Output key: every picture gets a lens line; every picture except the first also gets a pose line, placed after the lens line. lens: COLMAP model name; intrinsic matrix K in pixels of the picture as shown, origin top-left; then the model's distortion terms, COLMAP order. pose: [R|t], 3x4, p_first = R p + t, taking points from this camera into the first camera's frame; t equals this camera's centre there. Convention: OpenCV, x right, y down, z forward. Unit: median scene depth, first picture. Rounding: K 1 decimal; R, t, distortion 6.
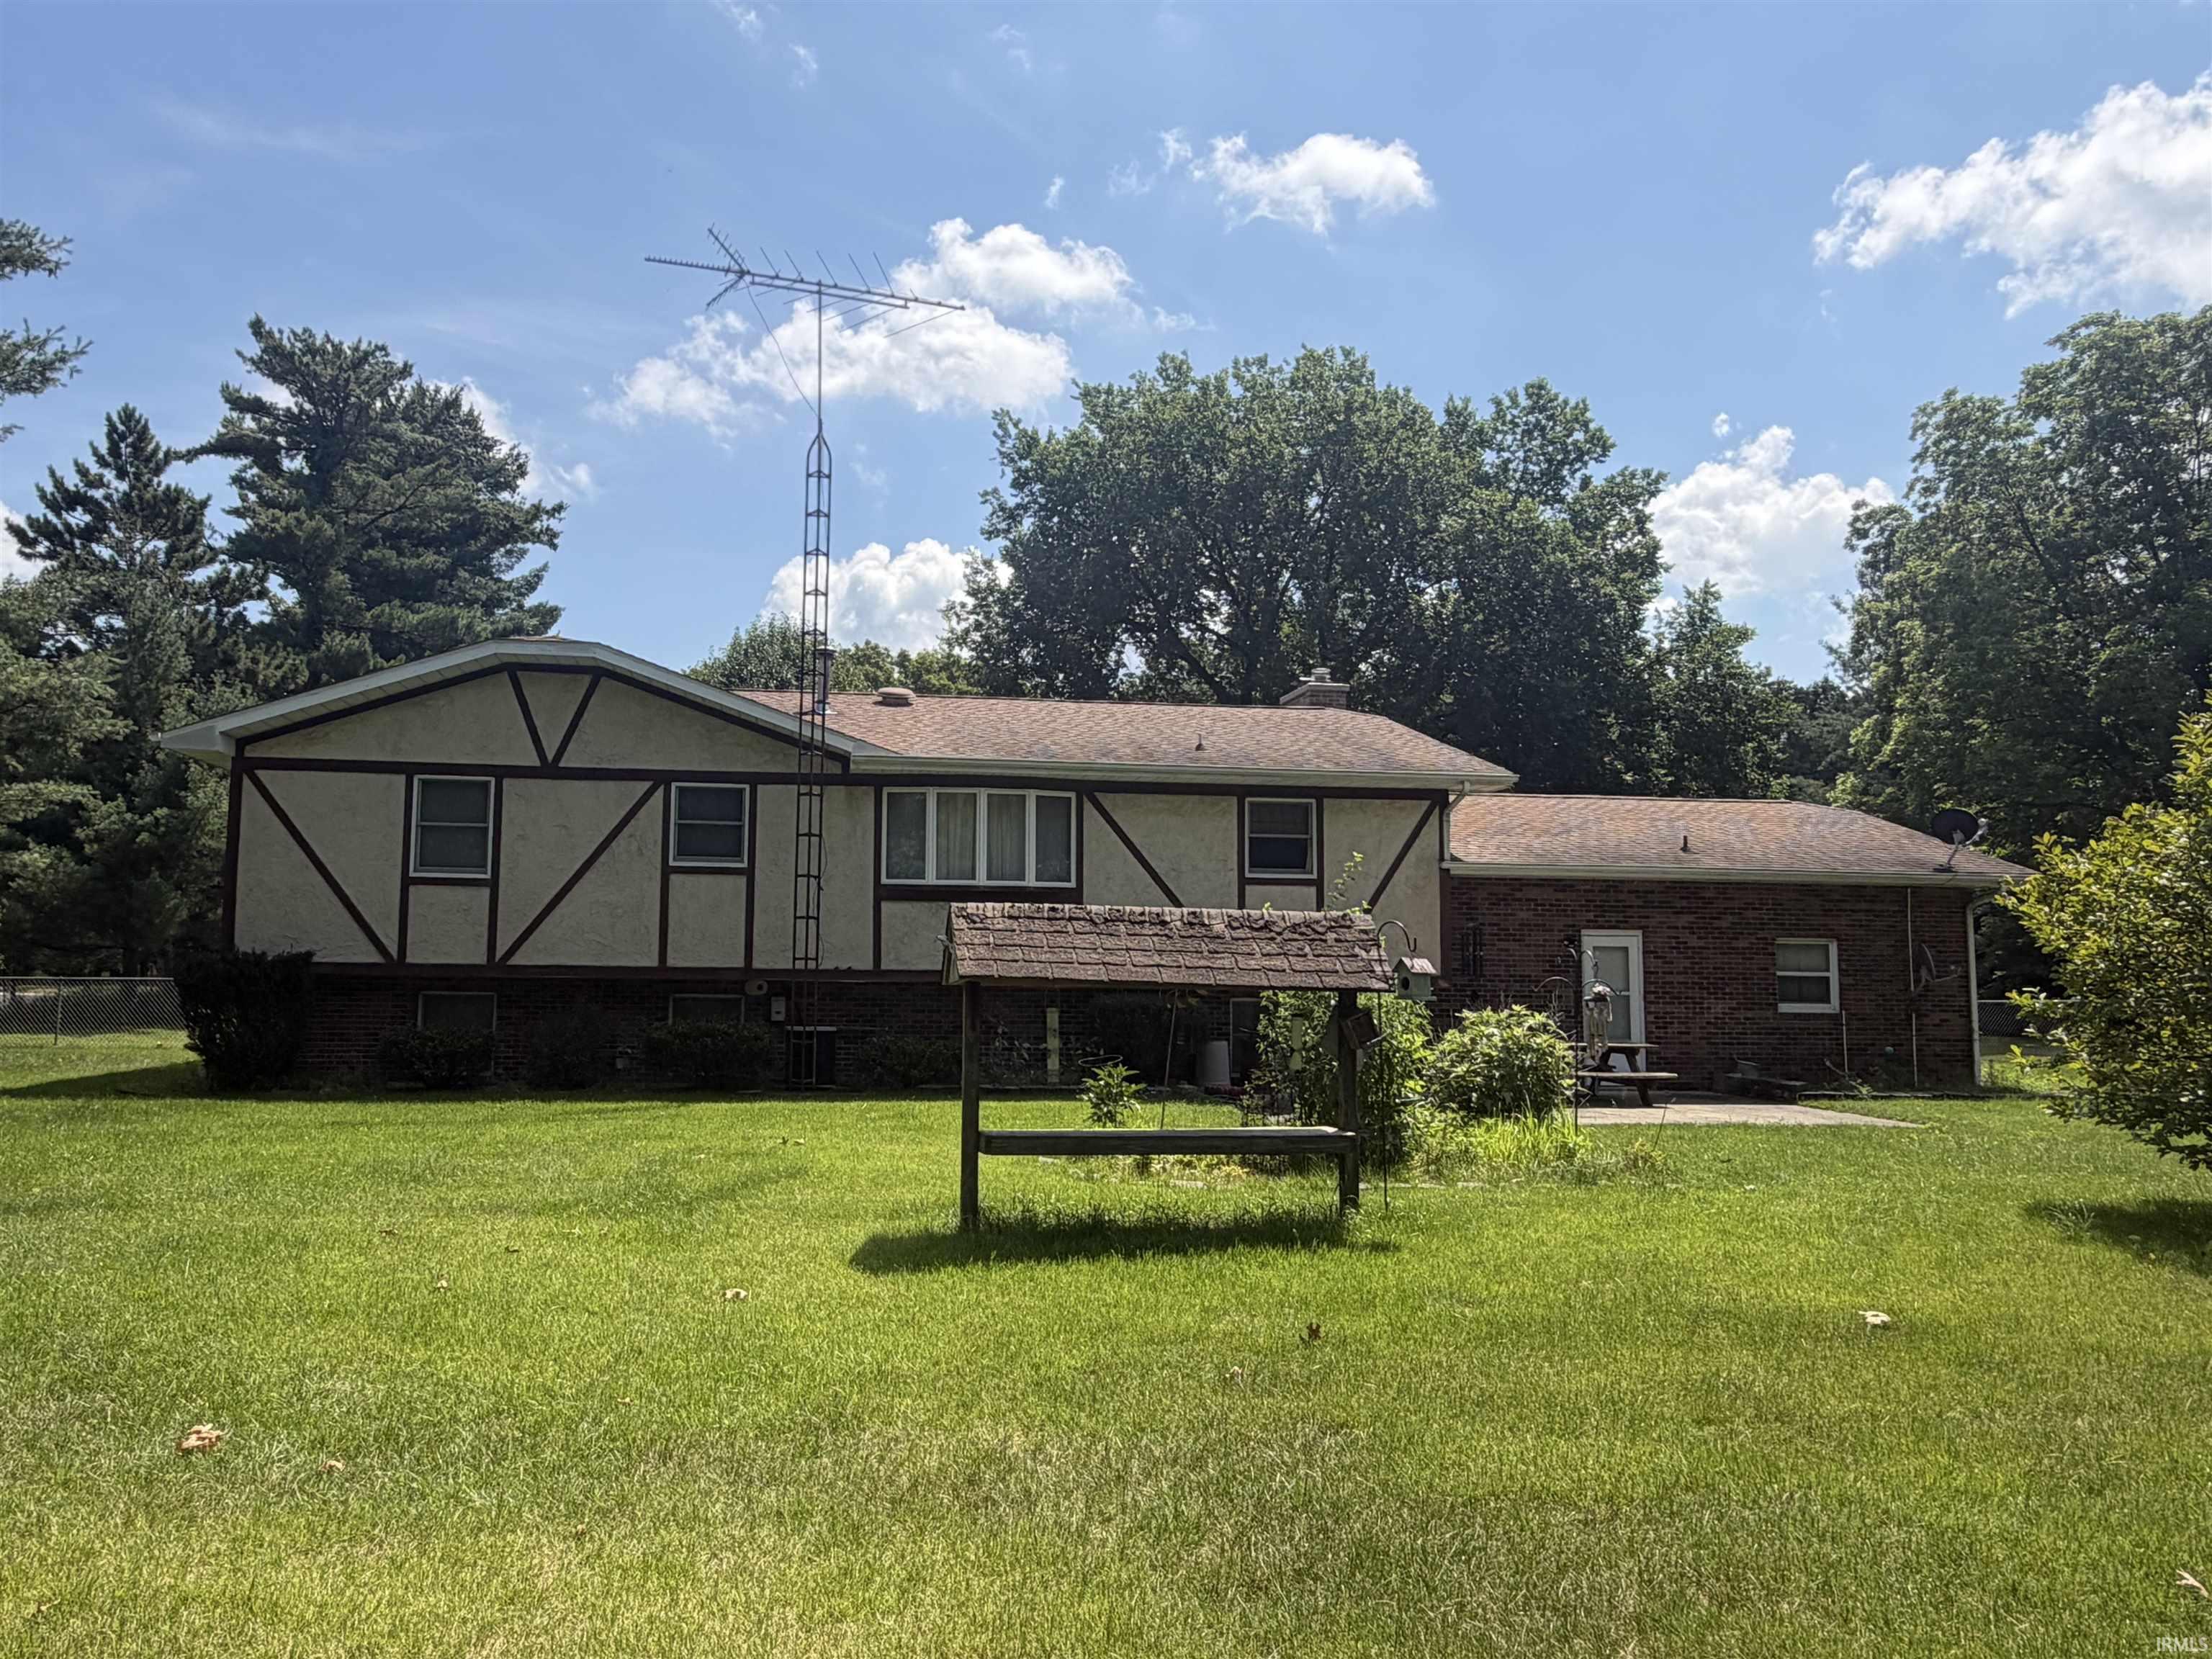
lens RADIAL K [[1590.5, 0, 1106.0], [0, 1590.5, 829.5], [0, 0, 1]] dist [-0.009565, -0.001898]
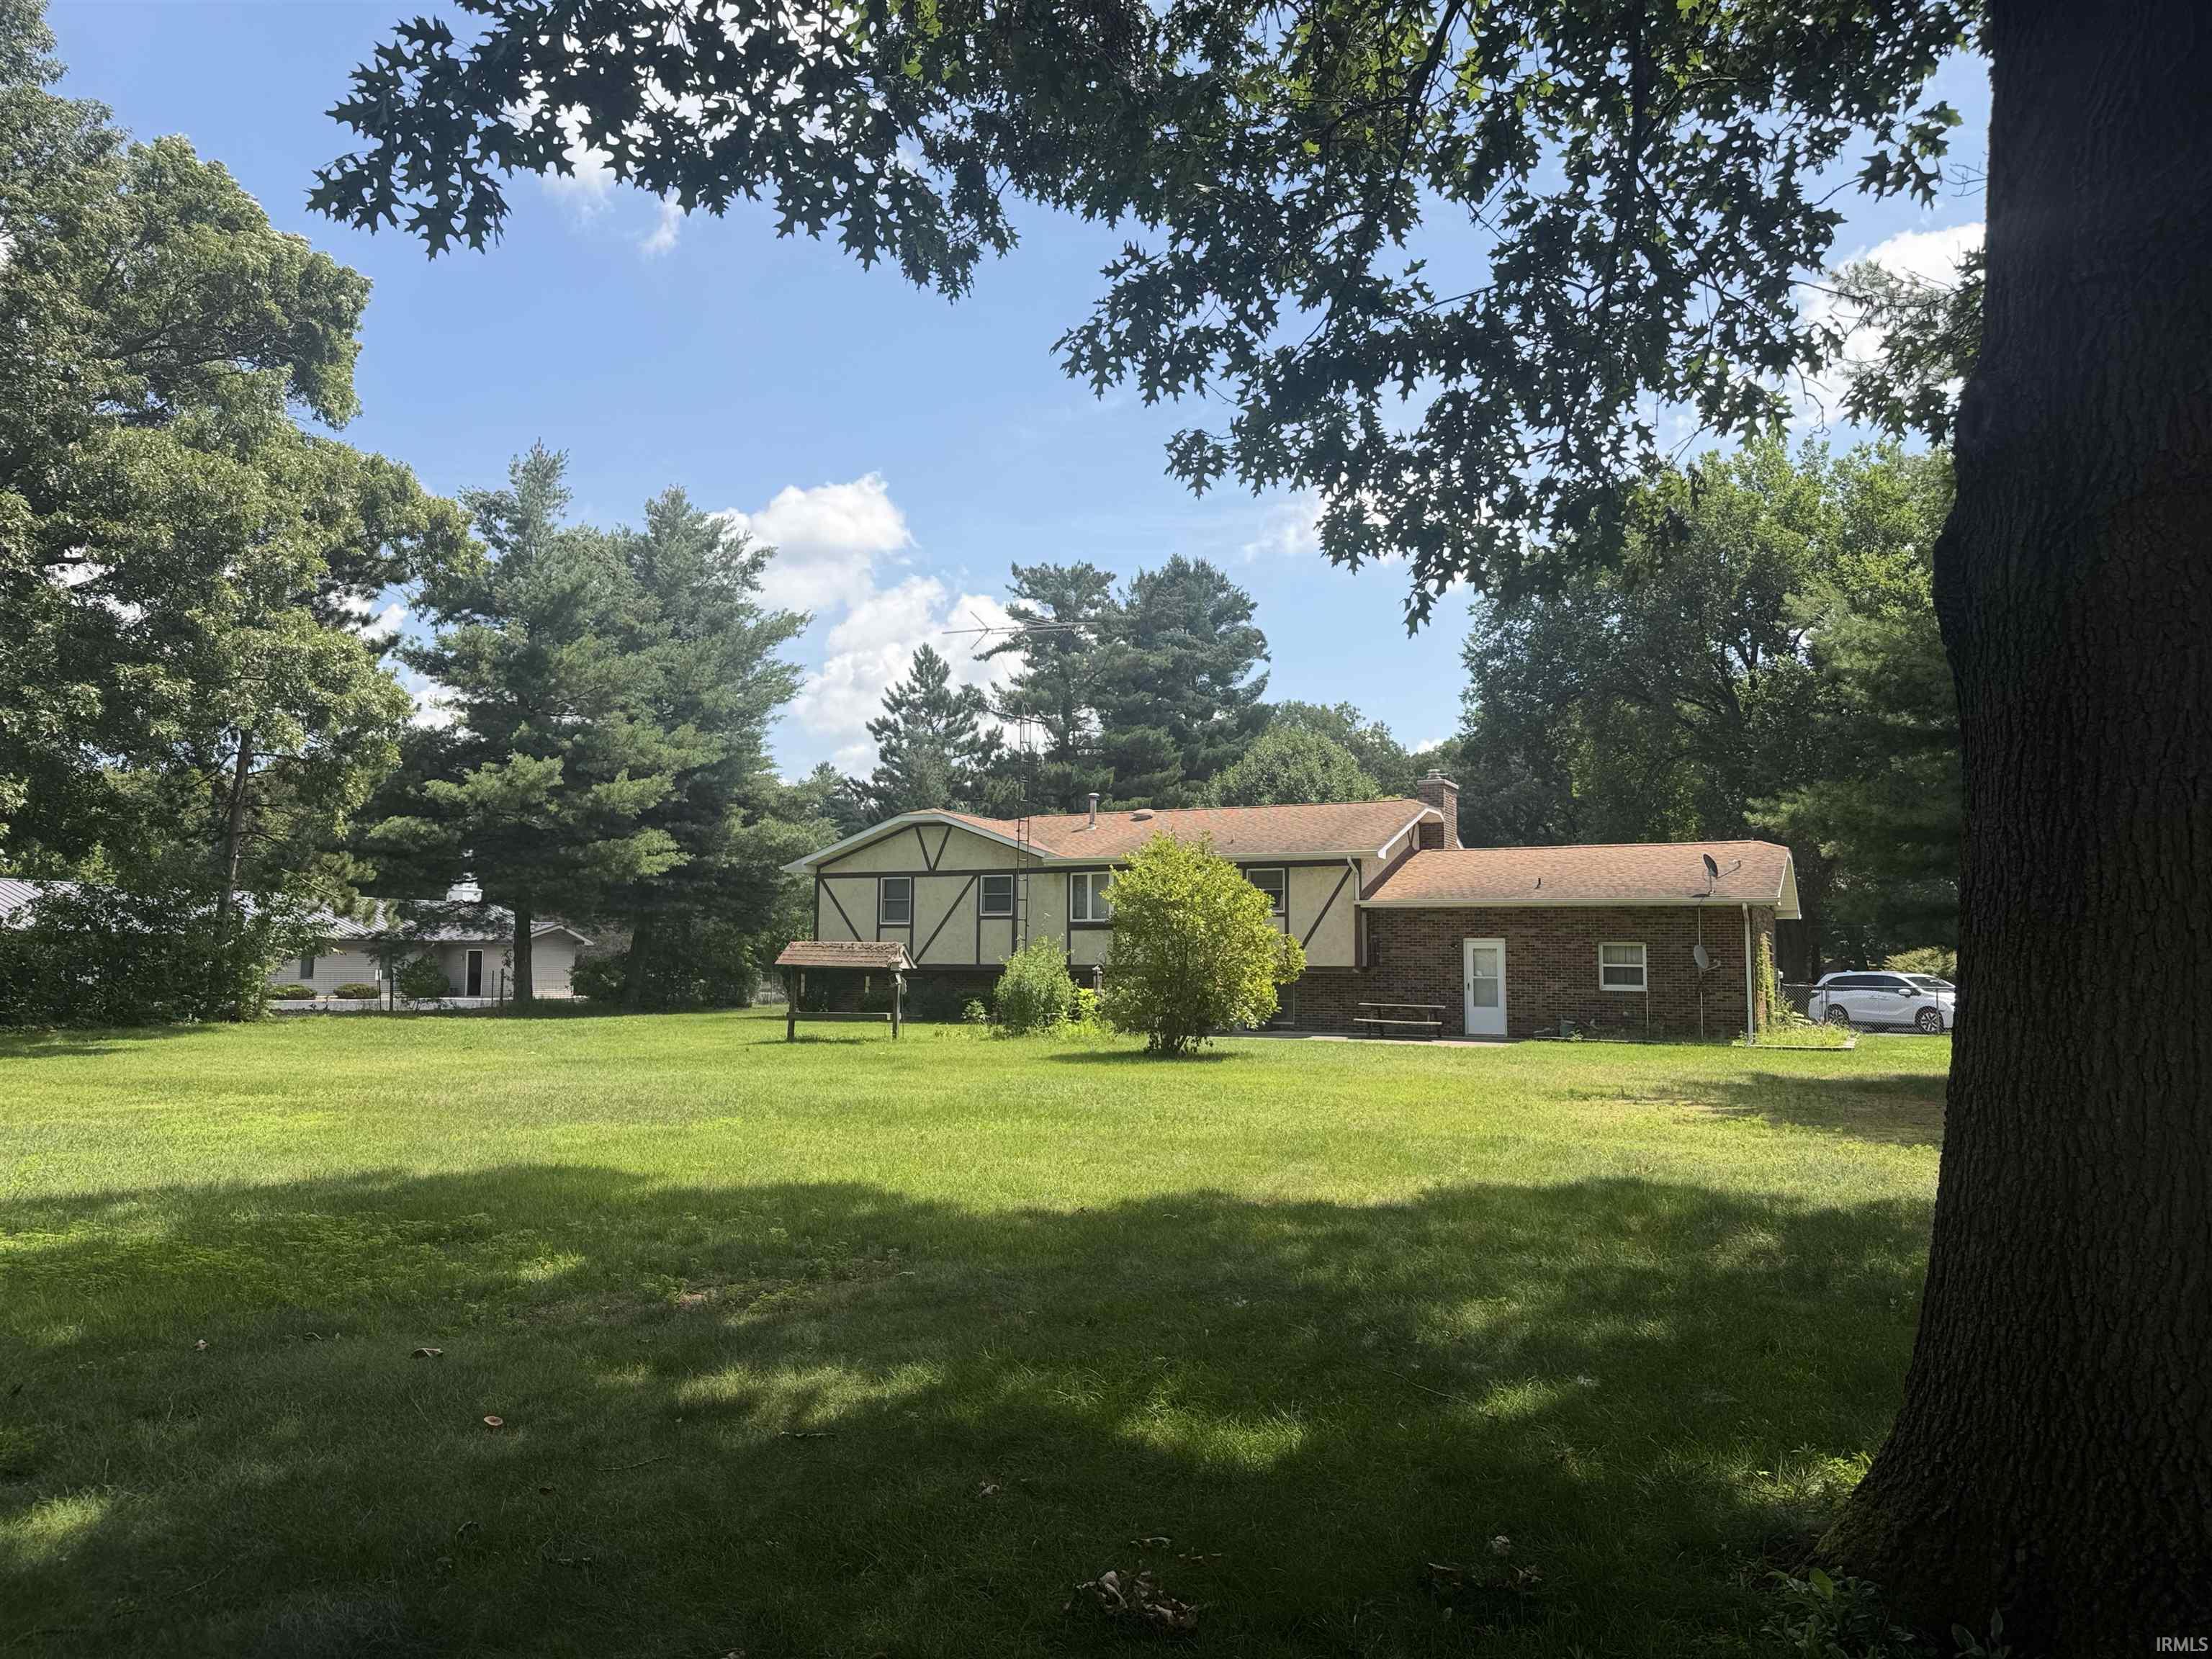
lens RADIAL K [[1543.8, 0, 1106.0], [0, 1543.8, 829.5], [0, 0, 1]] dist [0.002104, 0.000196]
pose [[0.821977, -0.056467, -0.566714, 0.876034], [0.050688, 0.998377, -0.025959, -0.025110], [0.567261, -0.007388, 0.823505, -0.490429]]
